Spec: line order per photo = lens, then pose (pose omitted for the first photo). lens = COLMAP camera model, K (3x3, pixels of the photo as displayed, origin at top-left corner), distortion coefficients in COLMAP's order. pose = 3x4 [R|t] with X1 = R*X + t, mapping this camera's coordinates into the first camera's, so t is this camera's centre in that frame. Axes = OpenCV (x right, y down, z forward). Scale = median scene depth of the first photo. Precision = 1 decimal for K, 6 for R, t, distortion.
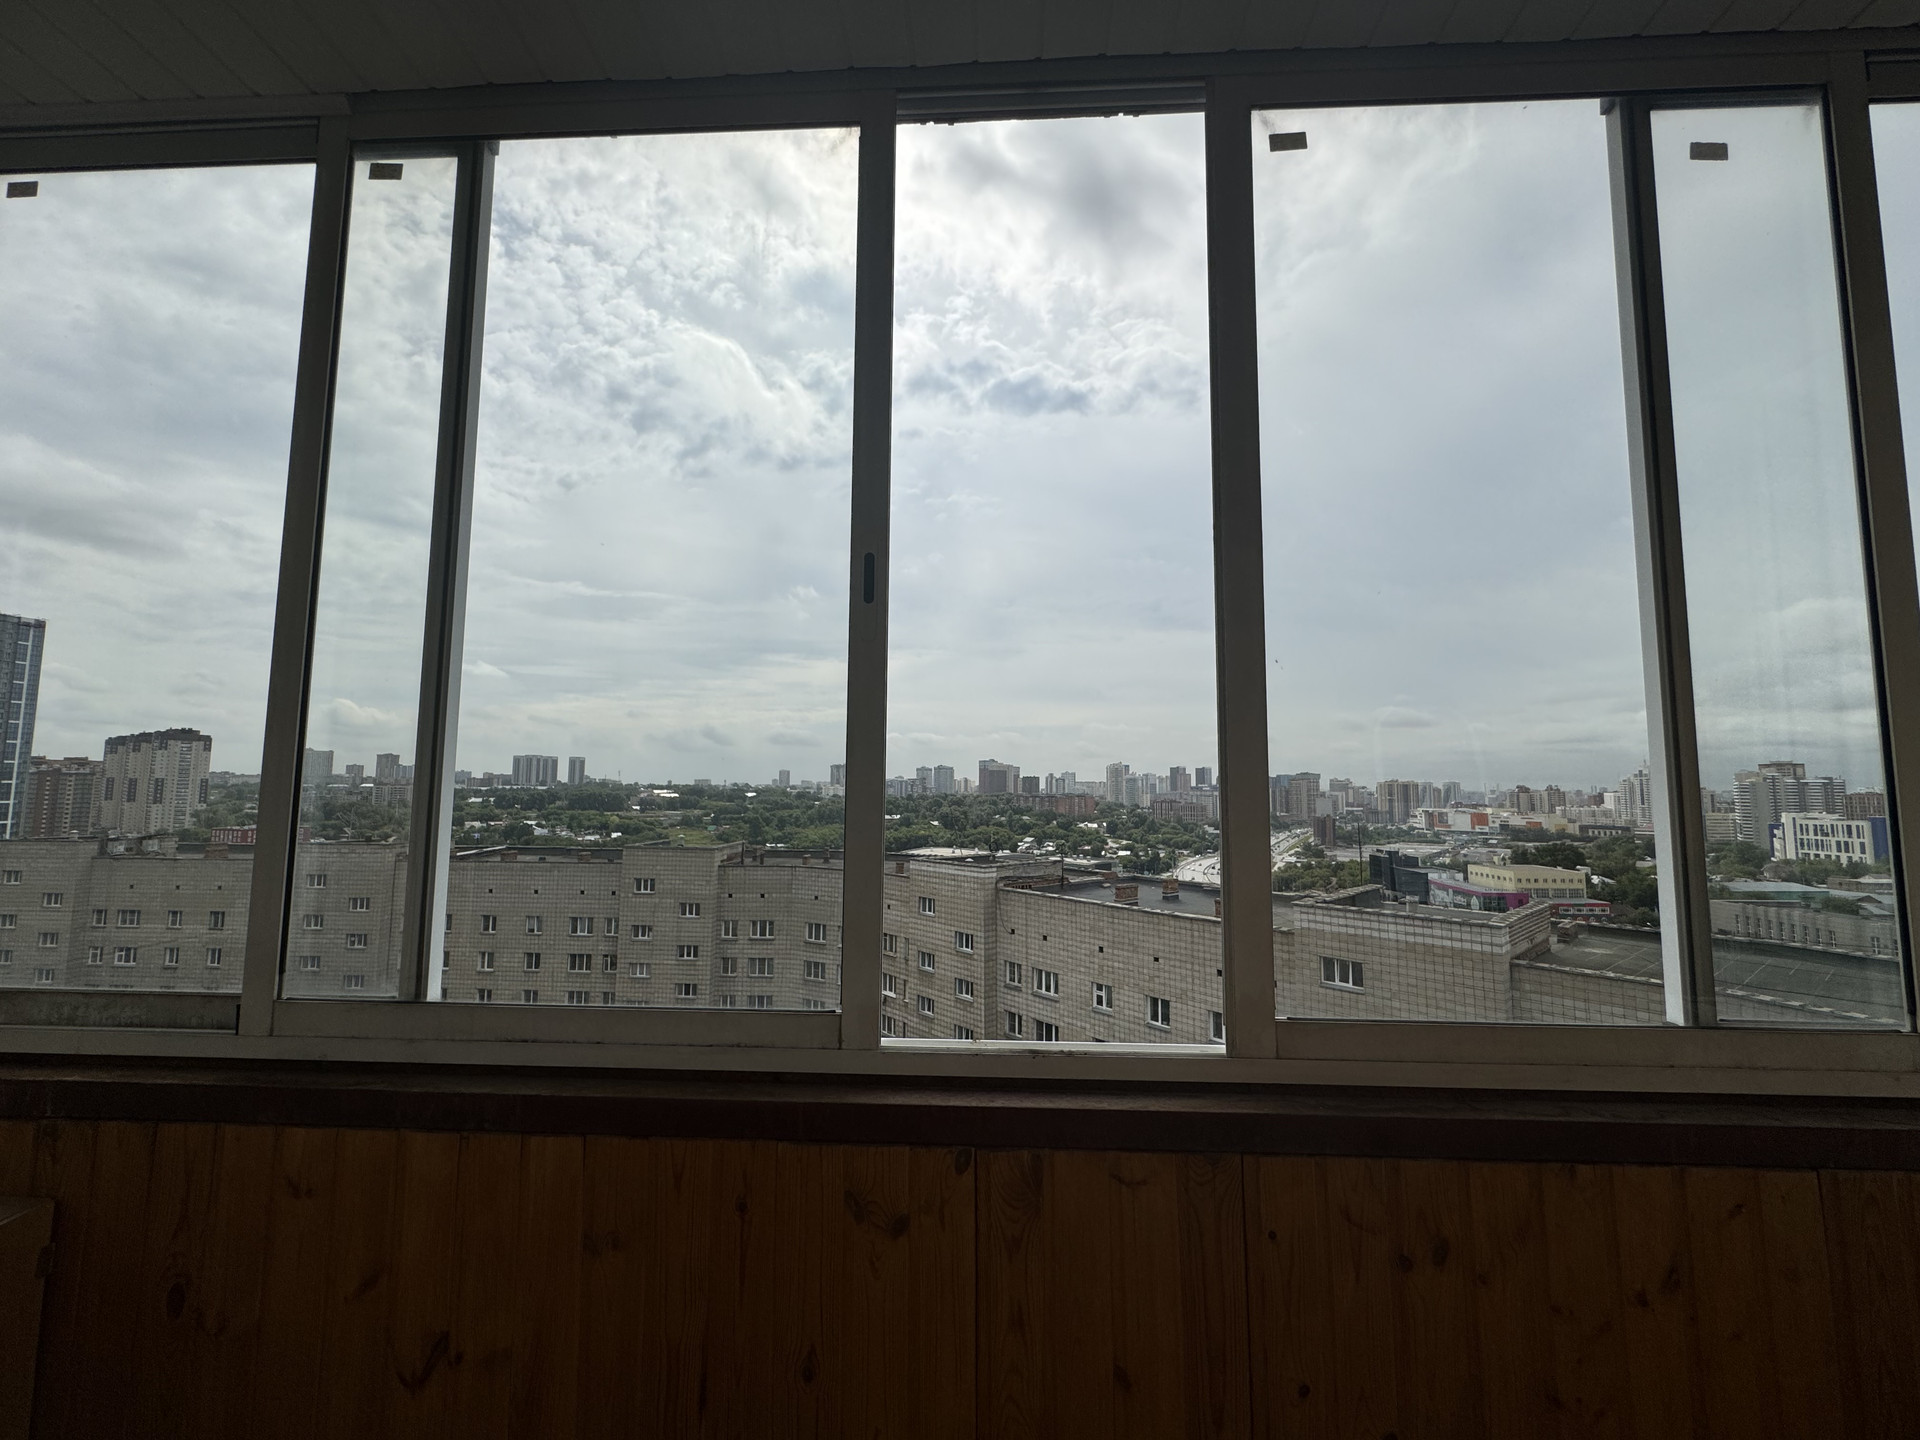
lens RADIAL K [[767.8, 0, 952.6], [0, 767.8, 723.3], [0, 0, 1]] dist [-0.001448, 0.000114]
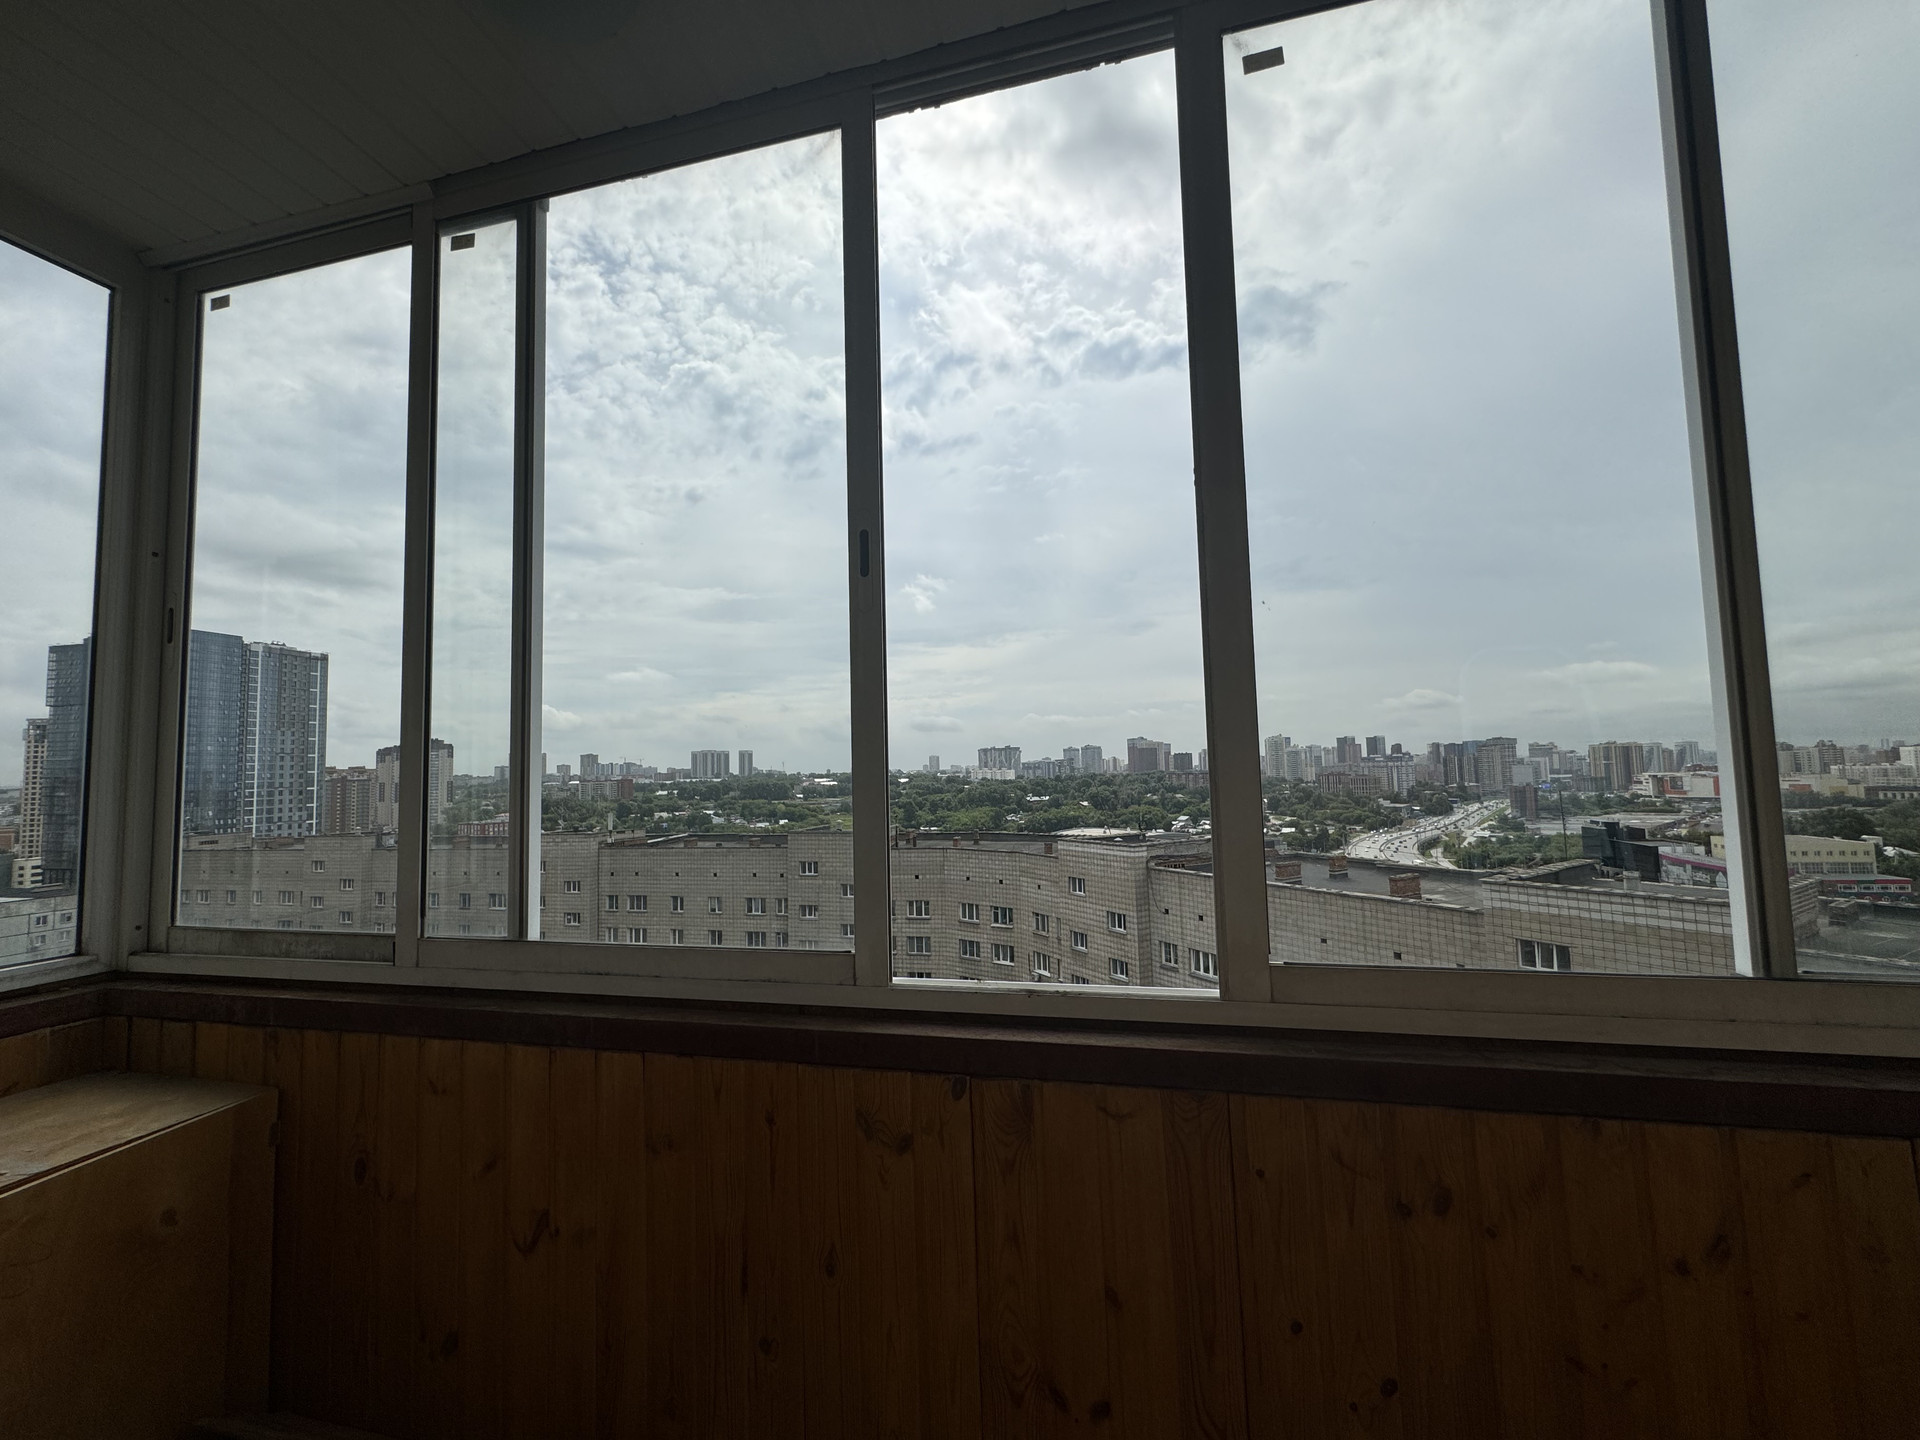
lens RADIAL K [[767.8, 0, 955.8], [0, 767.8, 724.9], [0, 0, 1]] dist [-0.001448, 0.000114]
pose [[0.981356, -0.043531, -0.187204, 0.190713], [0.048184, 0.998631, 0.020372, 0.032212], [0.186061, -0.029013, 0.982110, -0.036180]]
